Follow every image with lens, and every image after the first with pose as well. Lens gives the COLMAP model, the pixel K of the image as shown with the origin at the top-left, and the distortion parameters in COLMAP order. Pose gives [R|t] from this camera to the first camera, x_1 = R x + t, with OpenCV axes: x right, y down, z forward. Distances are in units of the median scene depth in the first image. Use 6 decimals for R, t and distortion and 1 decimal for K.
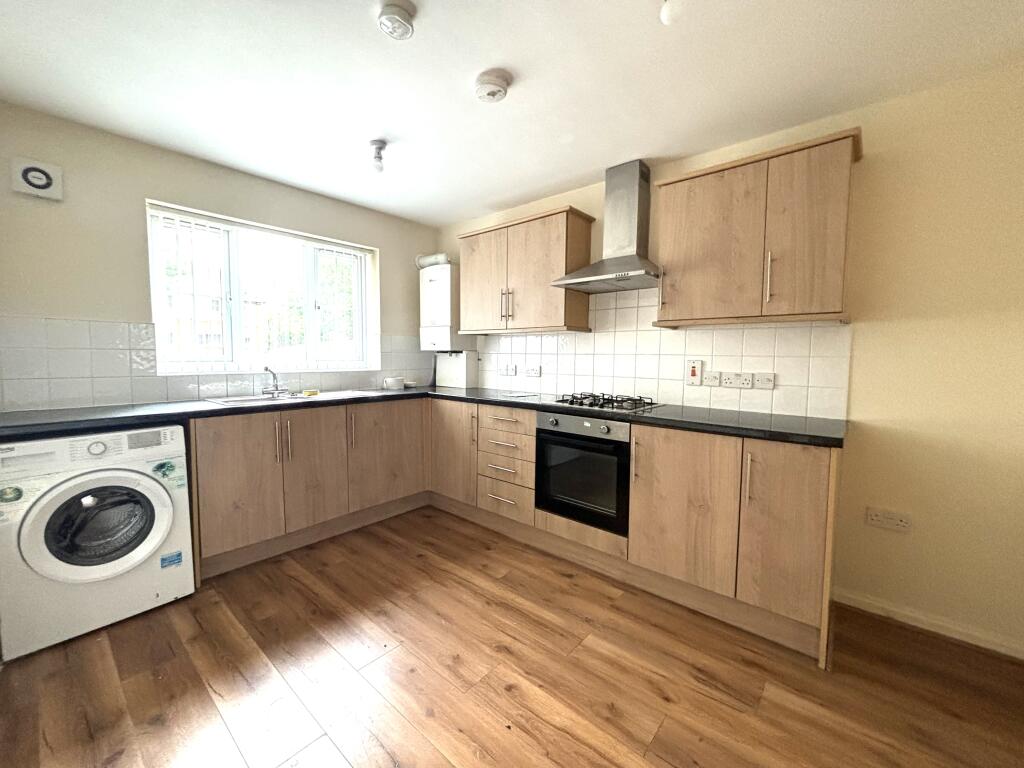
lens RADIAL K [[410.2, 0, 513.1], [0, 410.2, 381.9], [0, 0, 1]] dist [-0.000932, 0.000465]
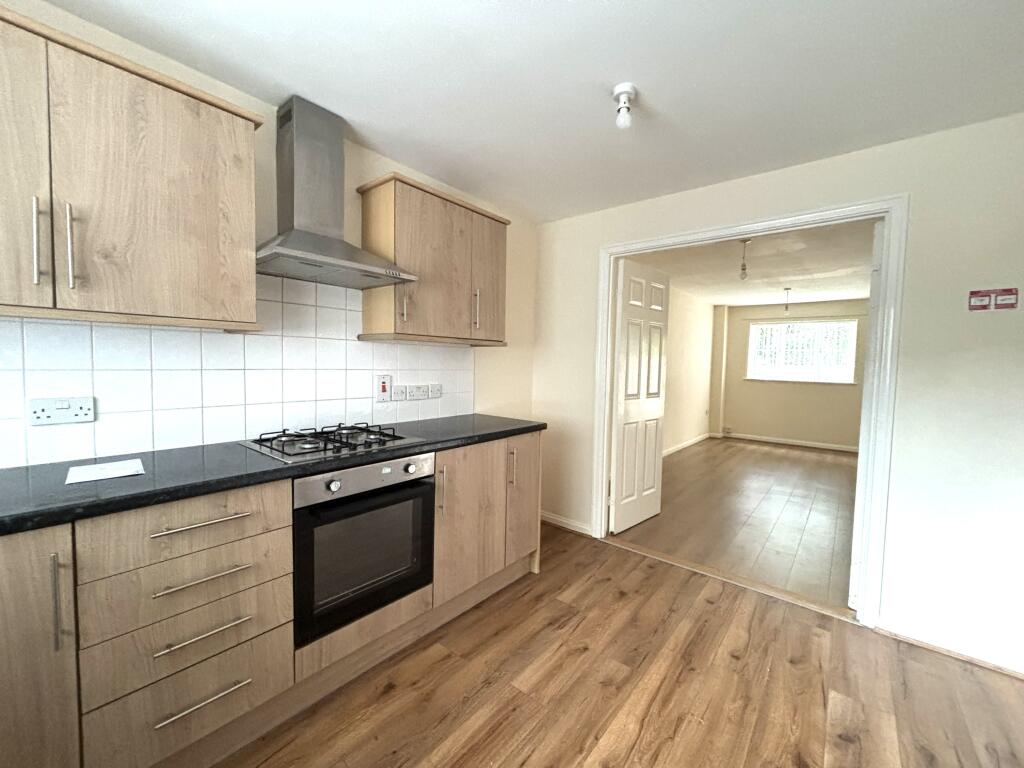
lens RADIAL K [[410.2, 0, 512.0], [0, 410.2, 384.1], [0, 0, 1]] dist [-0.000932, 0.000465]
pose [[-0.006047, -0.066985, 0.997736, -0.591279], [0.042937, 0.996816, 0.067183, -0.098910], [-0.999059, 0.043246, -0.003152, 0.844420]]
